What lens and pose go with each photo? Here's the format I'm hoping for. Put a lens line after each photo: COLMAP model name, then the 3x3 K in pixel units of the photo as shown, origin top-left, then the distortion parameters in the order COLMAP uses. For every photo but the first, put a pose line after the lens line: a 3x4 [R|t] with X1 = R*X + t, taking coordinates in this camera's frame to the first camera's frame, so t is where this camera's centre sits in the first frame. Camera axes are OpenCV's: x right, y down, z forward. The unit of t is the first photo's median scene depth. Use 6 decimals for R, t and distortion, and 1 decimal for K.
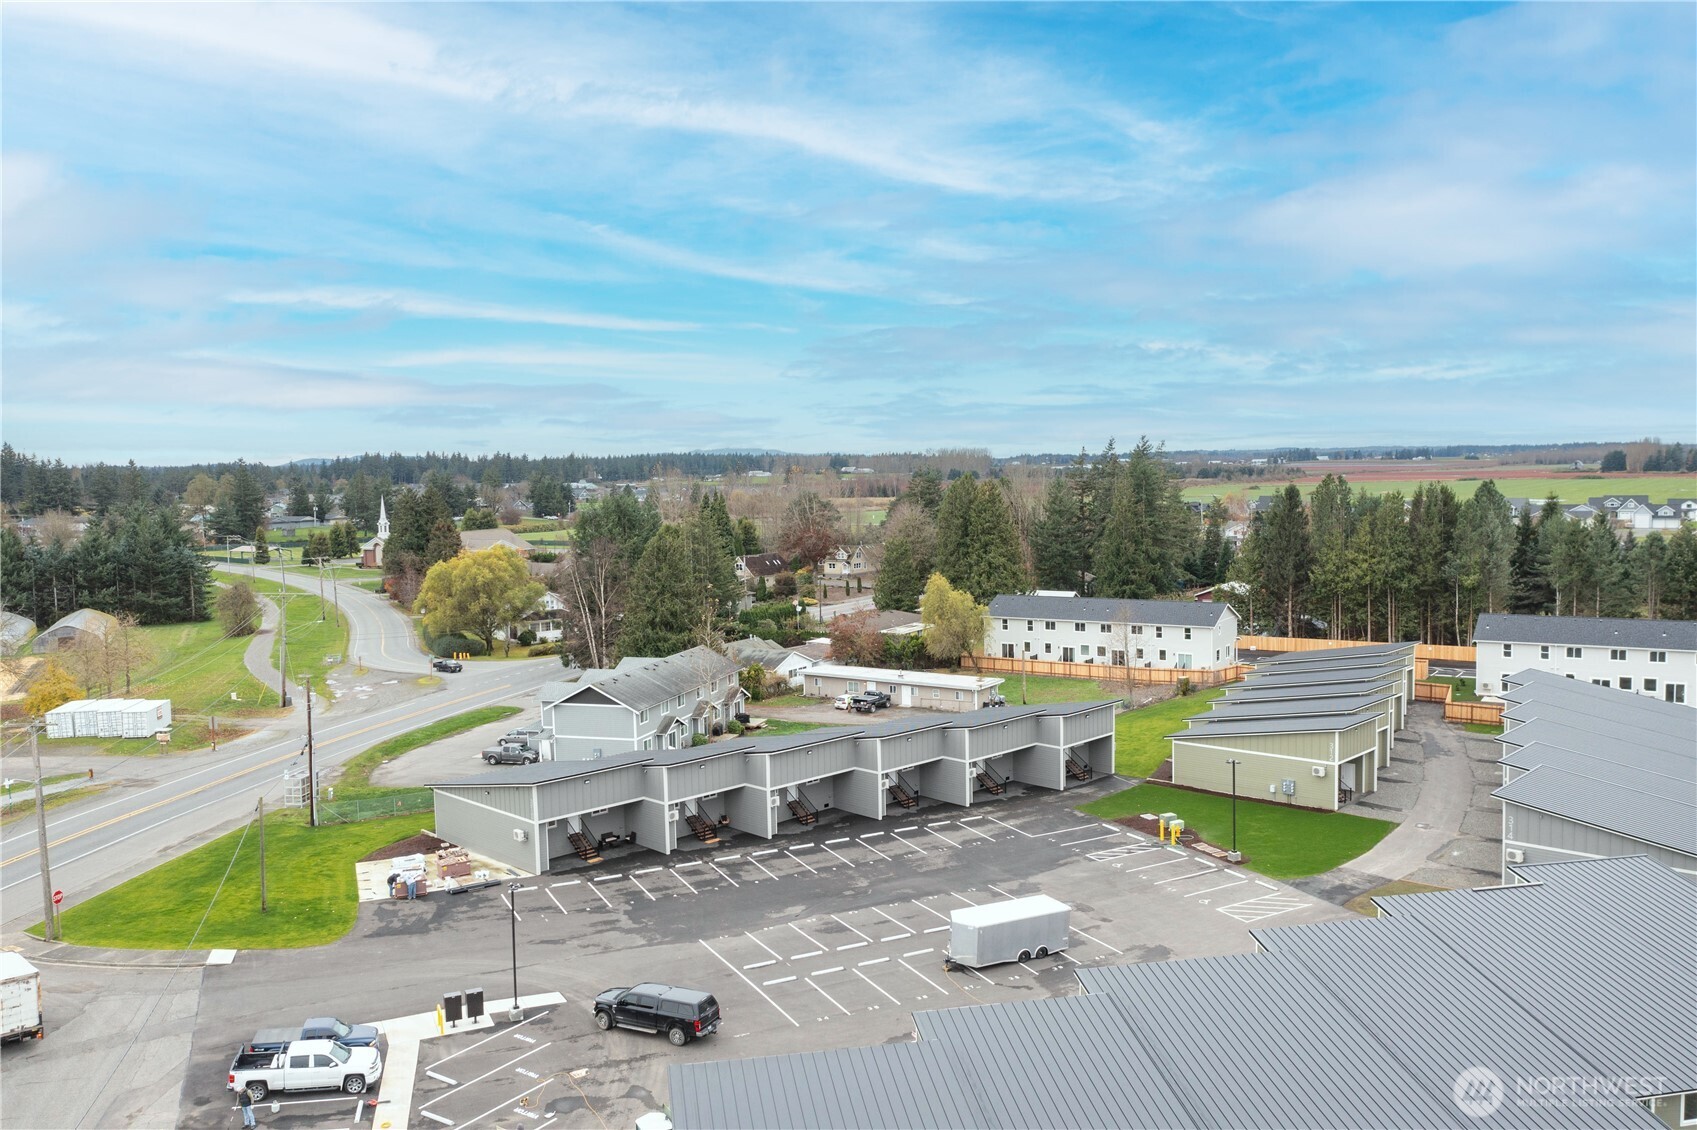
lens RADIAL K [[1304.6, 0, 877.9], [0, 1304.6, 568.1], [0, 0, 1]] dist [-0.009525, -0.001733]
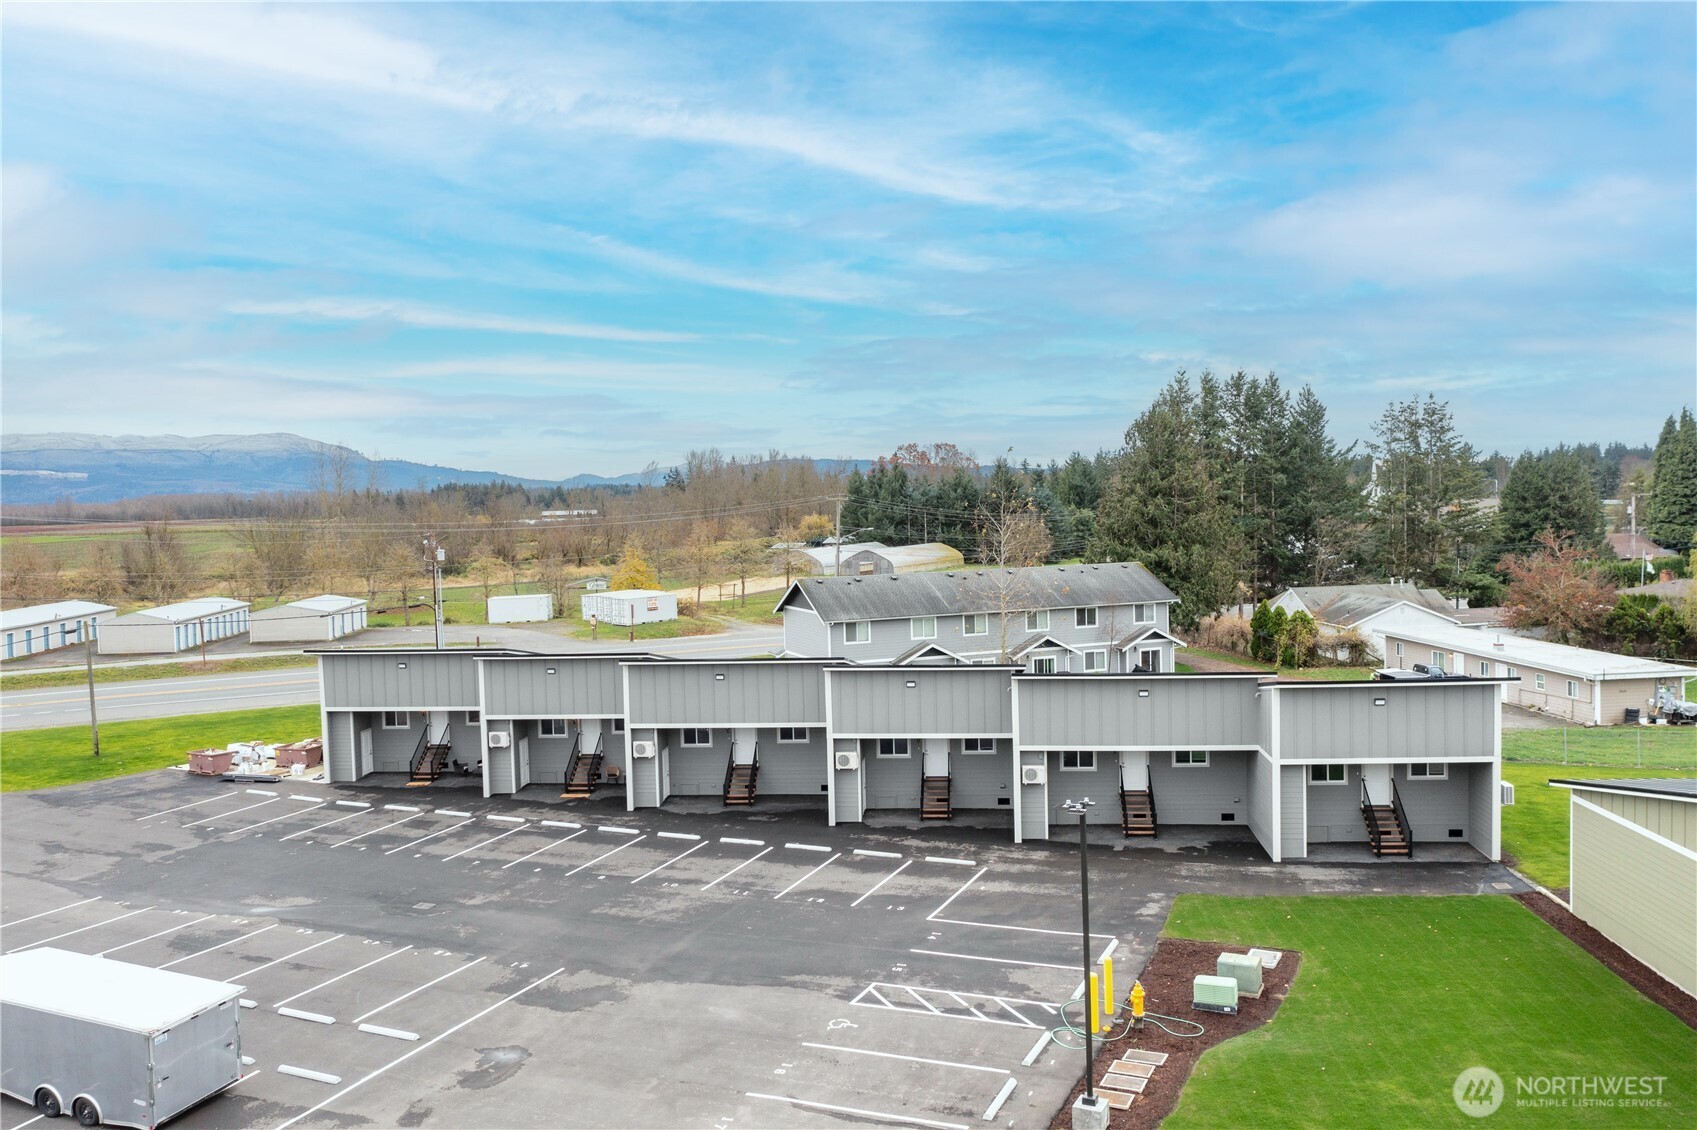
lens RADIAL K [[1304.6, 0, 877.9], [0, 1304.6, 568.1], [0, 0, 1]] dist [-0.009525, -0.001733]
pose [[0.610534, 0.033624, -0.791276, 0.454668], [-0.042472, 0.999051, 0.009682, 0.089131], [0.790850, 0.027696, 0.611383, 0.738311]]
